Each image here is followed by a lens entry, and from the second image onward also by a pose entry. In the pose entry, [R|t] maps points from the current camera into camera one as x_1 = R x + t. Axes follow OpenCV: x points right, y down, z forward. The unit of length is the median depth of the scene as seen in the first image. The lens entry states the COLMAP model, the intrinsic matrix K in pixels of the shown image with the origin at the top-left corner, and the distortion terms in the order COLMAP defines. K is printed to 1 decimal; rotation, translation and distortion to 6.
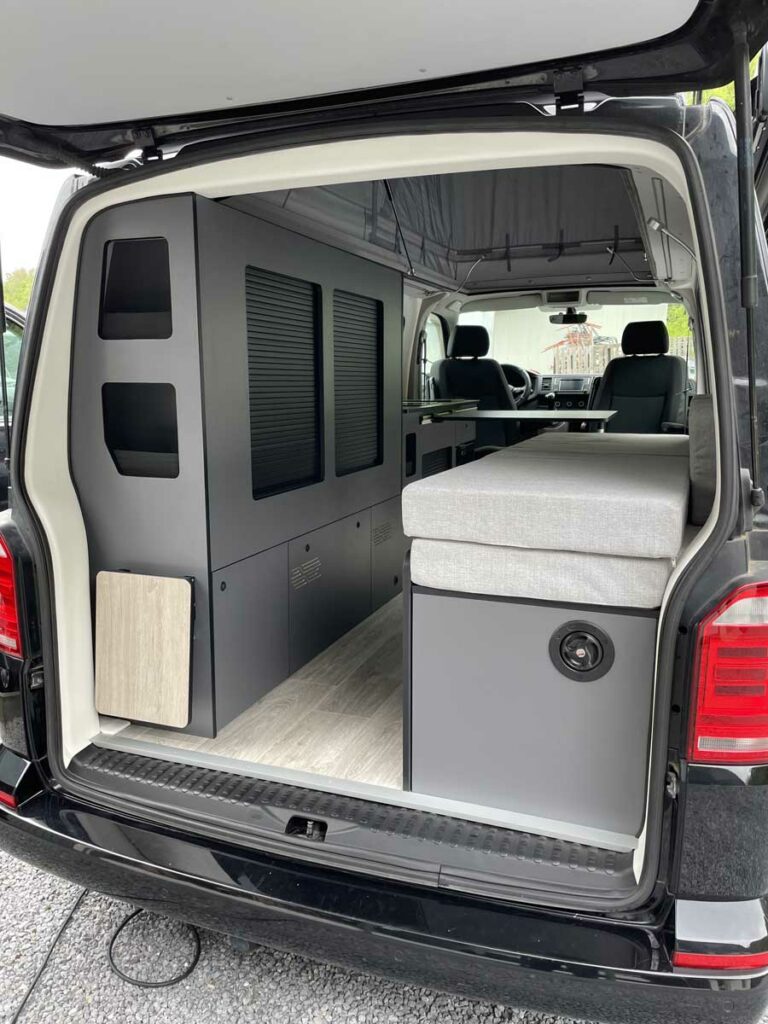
lens RADIAL K [[767.0, 0, 384.0], [0, 767.0, 512.0], [0, 0, 1]] dist [0.088938, -0.121050]
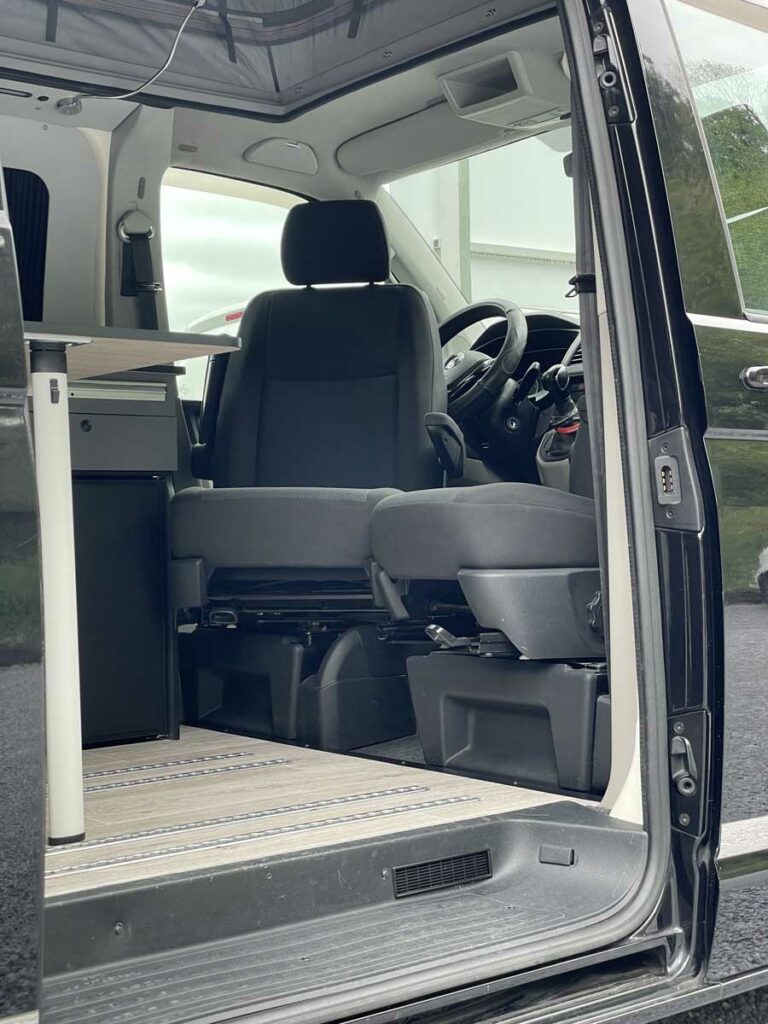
lens RADIAL K [[1513.3, 0, 388.8], [0, 1513.3, 497.3], [0, 0, 1]] dist [0.115457, -0.051429]
pose [[0.859183, -0.017190, -0.511380, 1.281838], [-0.075801, 0.984131, -0.160437, 0.060144], [0.506023, 0.176607, 0.844245, 0.973637]]
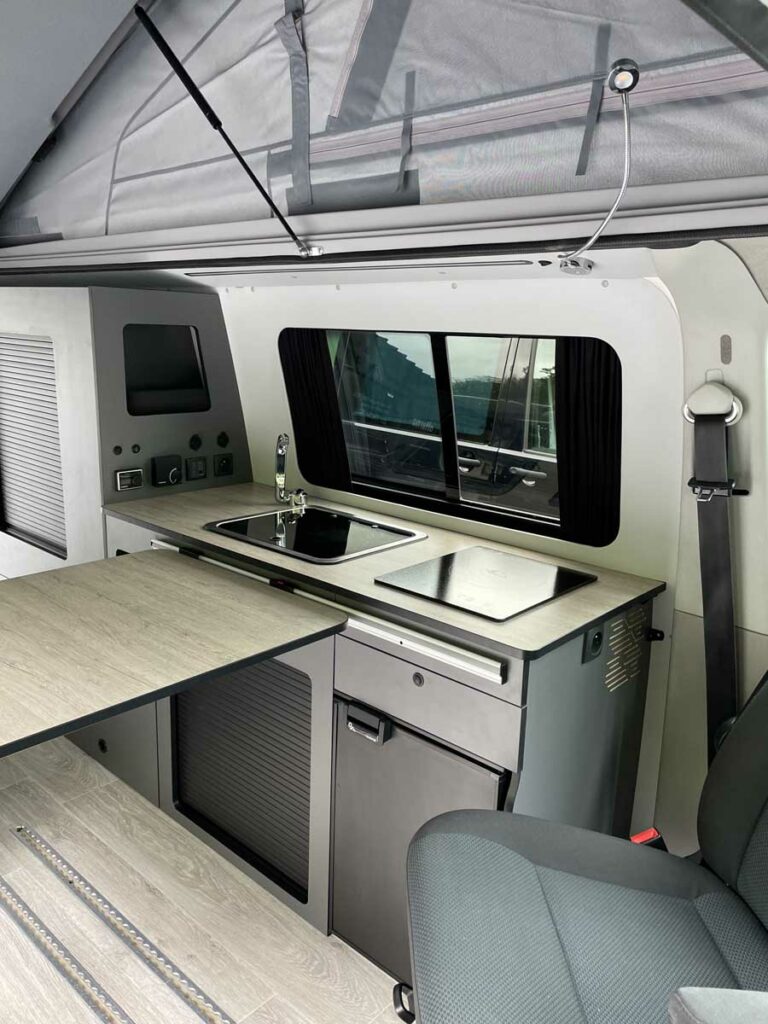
lens RADIAL K [[771.8, 0, 391.0], [0, 771.8, 510.2], [0, 0, 1]] dist [0.092525, -0.123498]
pose [[-0.356190, 0.203647, -0.911952, 0.831324], [-0.195629, 0.938081, 0.285891, -0.571463], [0.913705, 0.280236, -0.294296, 2.255030]]
